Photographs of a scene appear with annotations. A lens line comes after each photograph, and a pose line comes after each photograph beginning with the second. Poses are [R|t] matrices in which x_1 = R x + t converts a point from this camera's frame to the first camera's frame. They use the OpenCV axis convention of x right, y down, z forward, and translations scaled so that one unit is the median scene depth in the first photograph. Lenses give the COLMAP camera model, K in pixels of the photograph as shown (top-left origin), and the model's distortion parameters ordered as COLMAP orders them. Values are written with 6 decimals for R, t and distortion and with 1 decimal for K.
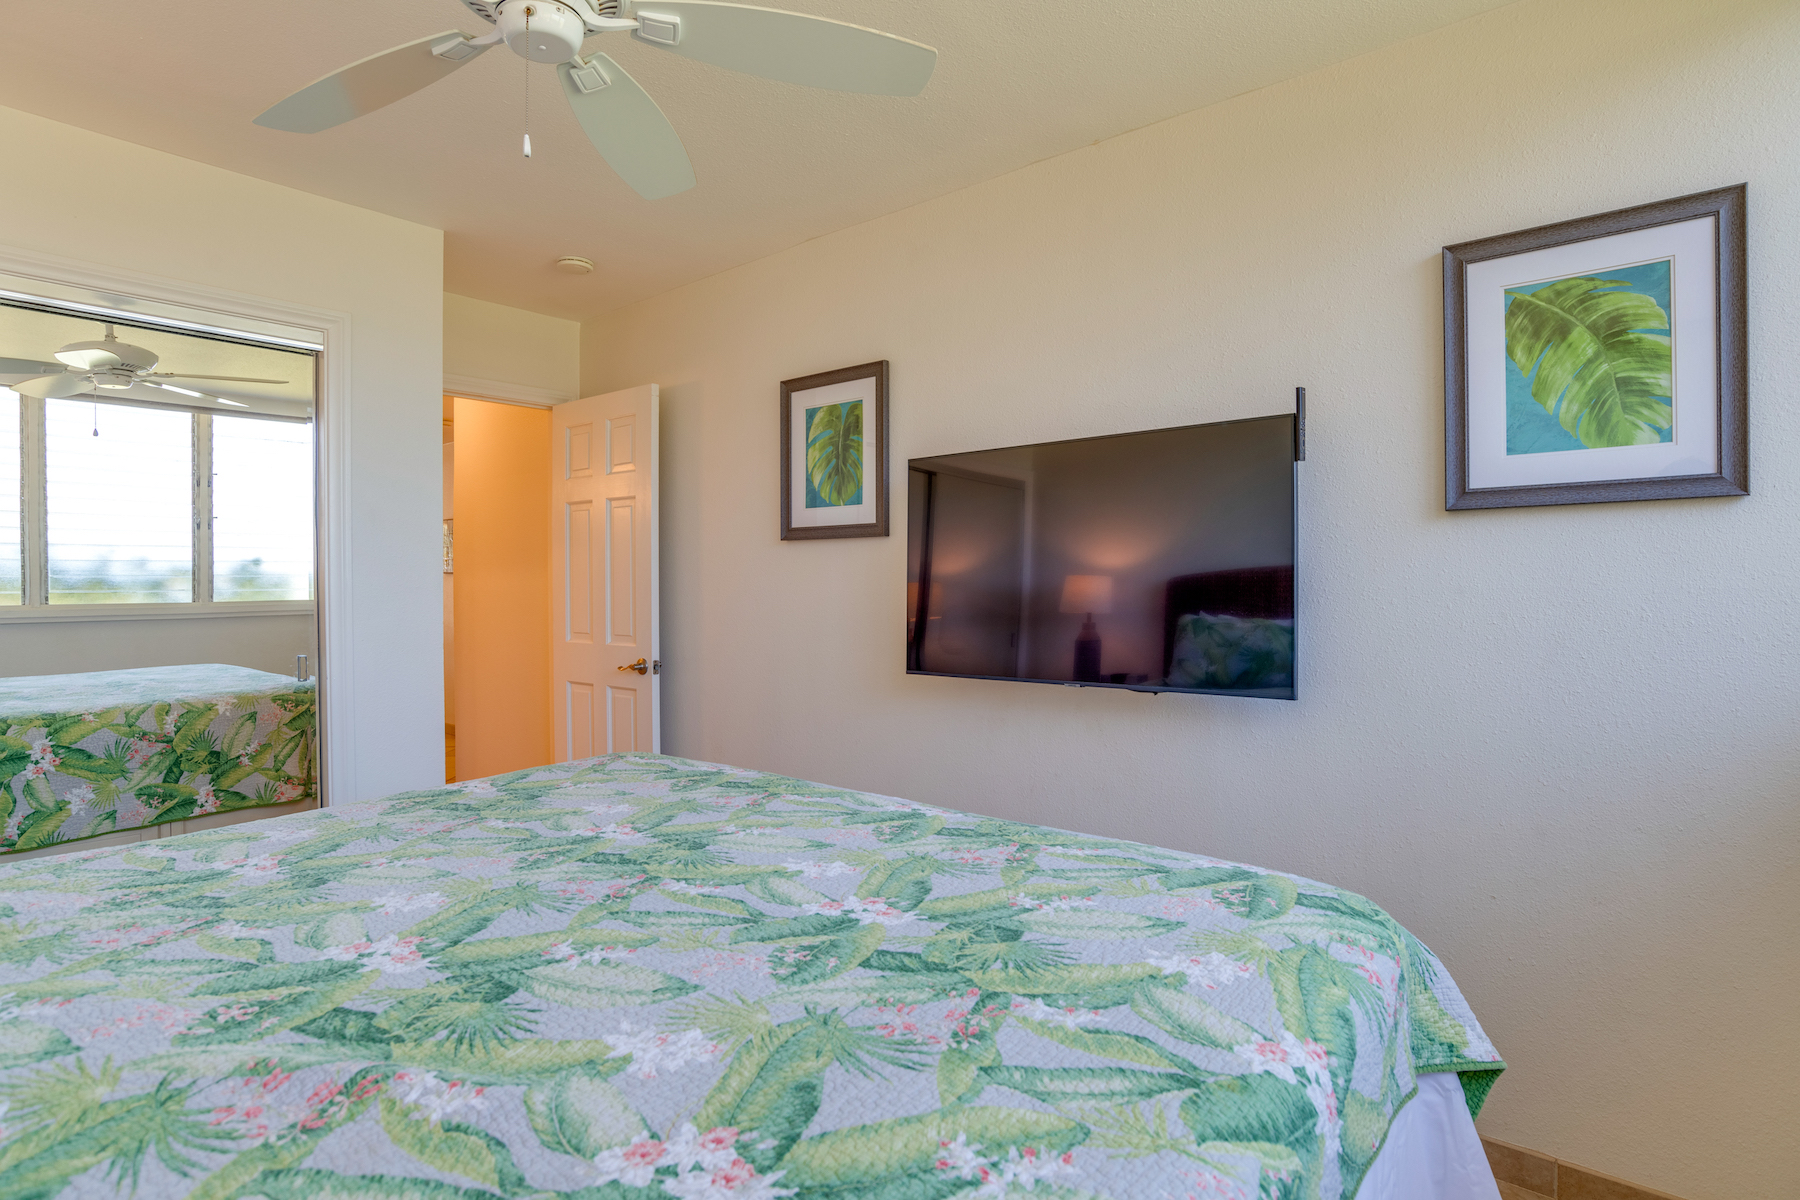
lens RADIAL K [[929.5, 0, 890.1], [0, 929.5, 596.5], [0, 0, 1]] dist [-0.024698, 0.006203]
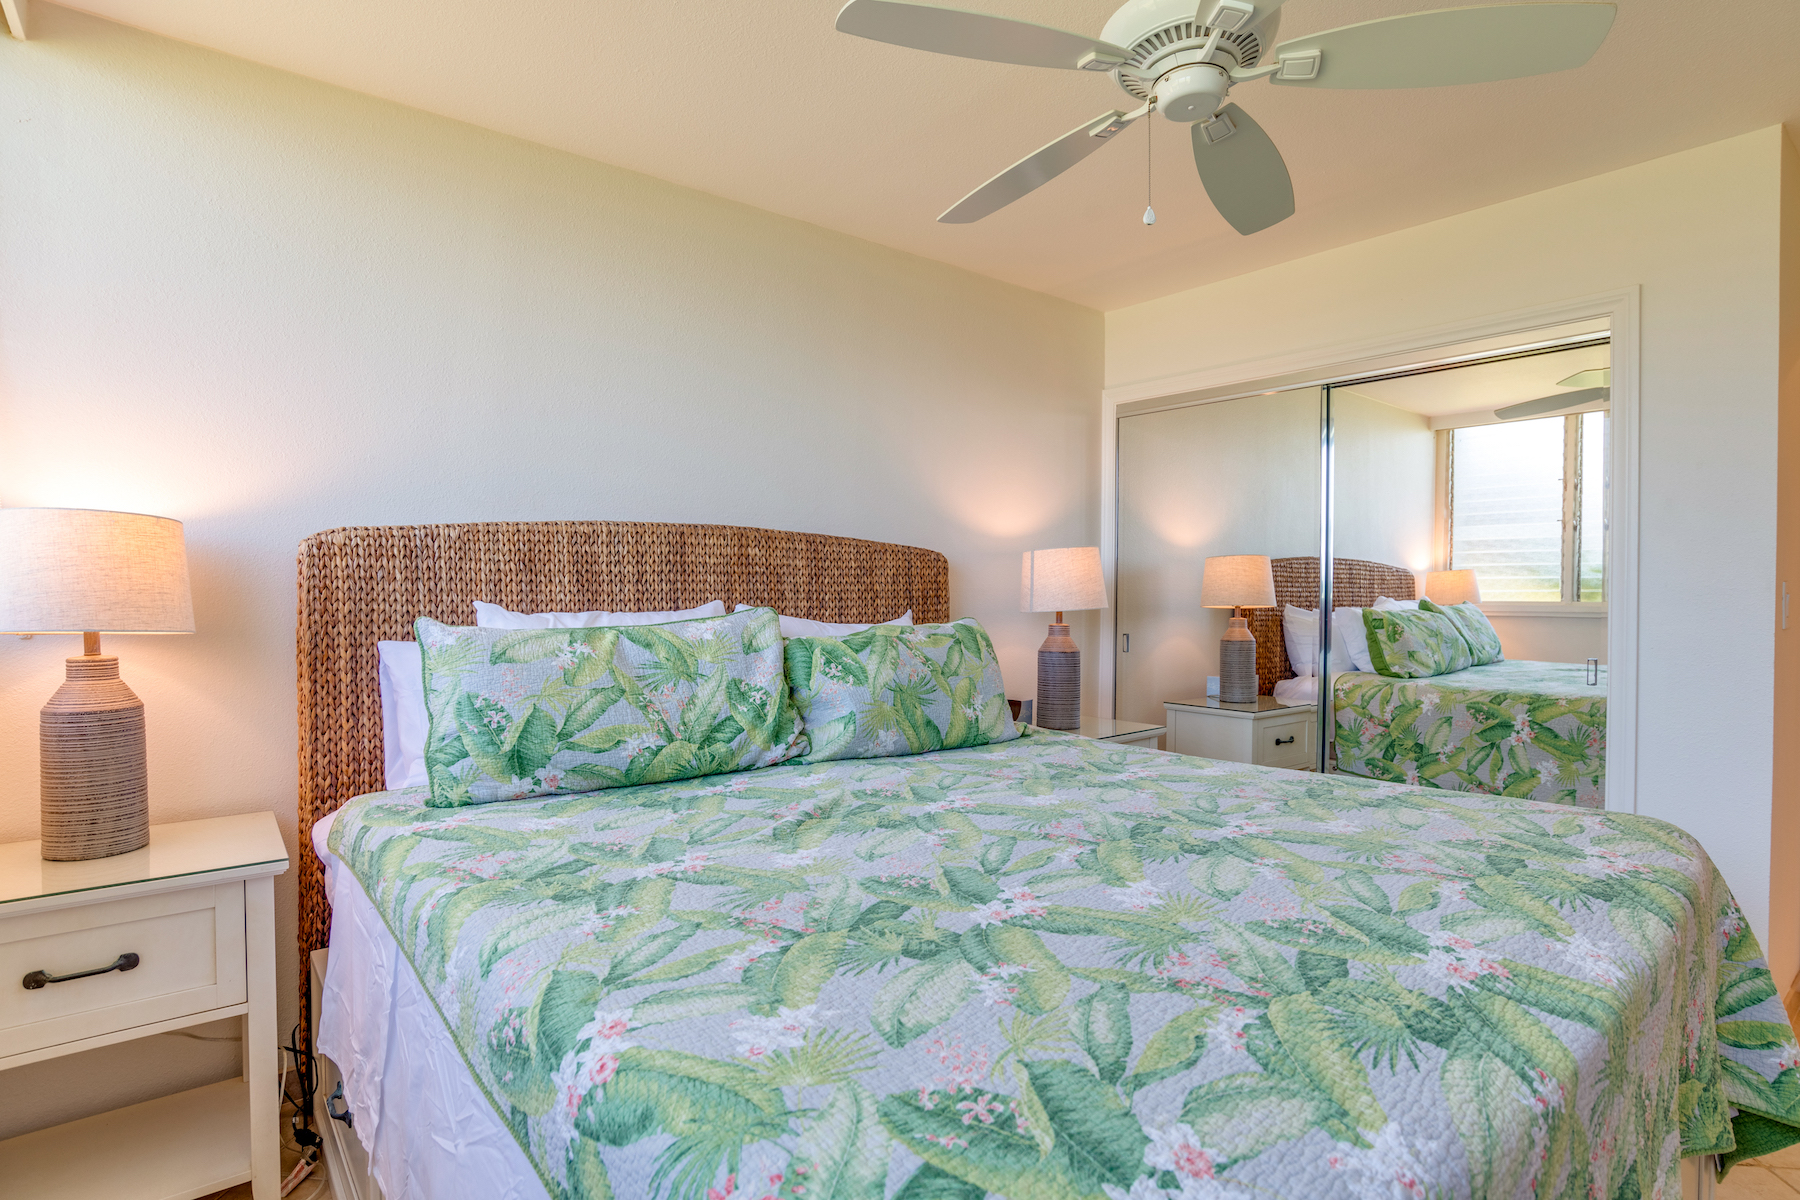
lens RADIAL K [[893.8, 0, 885.7], [0, 893.8, 604.3], [0, 0, 1]] dist [-0.018992, -0.000529]
pose [[-0.207761, 0.016799, -0.978035, 0.877450], [-0.007508, 0.999796, 0.018767, -0.006172], [0.978151, 0.011242, -0.207592, 0.994535]]
